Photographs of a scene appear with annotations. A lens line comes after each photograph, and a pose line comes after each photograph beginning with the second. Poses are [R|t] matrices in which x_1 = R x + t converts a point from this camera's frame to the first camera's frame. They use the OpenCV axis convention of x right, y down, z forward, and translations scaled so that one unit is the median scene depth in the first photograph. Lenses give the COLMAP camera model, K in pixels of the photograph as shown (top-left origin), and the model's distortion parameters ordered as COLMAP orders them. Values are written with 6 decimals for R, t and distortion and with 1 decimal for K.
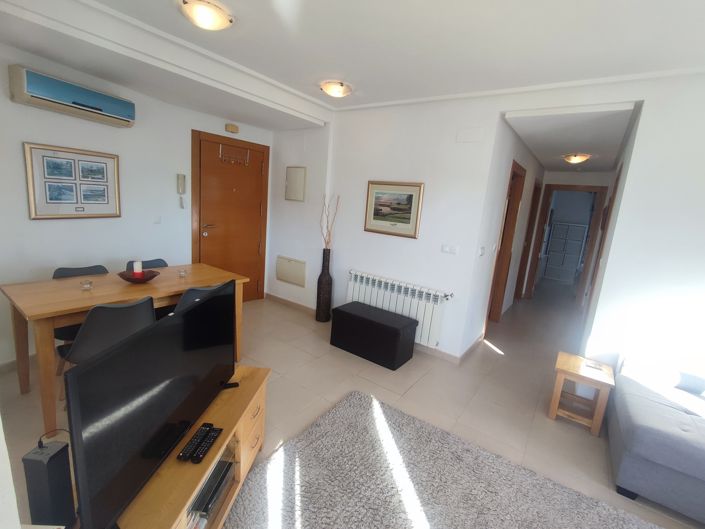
lens RADIAL K [[326.7, 0, 354.2], [0, 326.7, 260.8], [0, 0, 1]] dist [-0.001781, 0.001429]
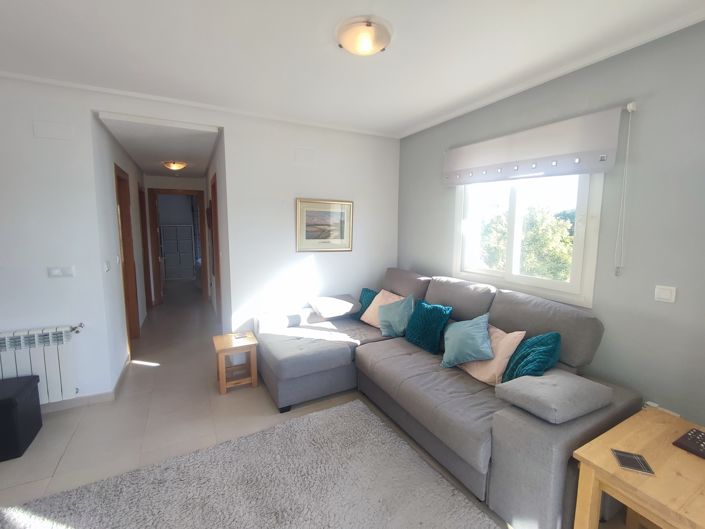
lens RADIAL K [[326.7, 0, 362.5], [0, 326.7, 261.7], [0, 0, 1]] dist [-0.001781, 0.001429]
pose [[0.436079, -0.193062, 0.878955, -0.095630], [0.195762, 0.973678, 0.116744, -0.009319], [-0.878358, 0.121156, 0.462395, -0.019051]]
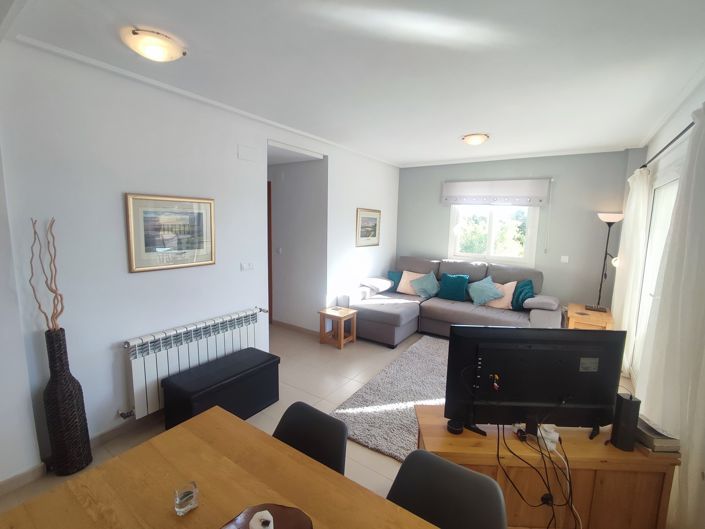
lens RADIAL K [[326.7, 0, 357.2], [0, 326.7, 263.5], [0, 0, 1]] dist [-0.001781, 0.001429]
pose [[-0.032650, -0.220007, 0.974952, -0.799904], [0.154953, 0.962563, 0.222401, -0.244955], [-0.987382, 0.158333, 0.002663, 0.766517]]
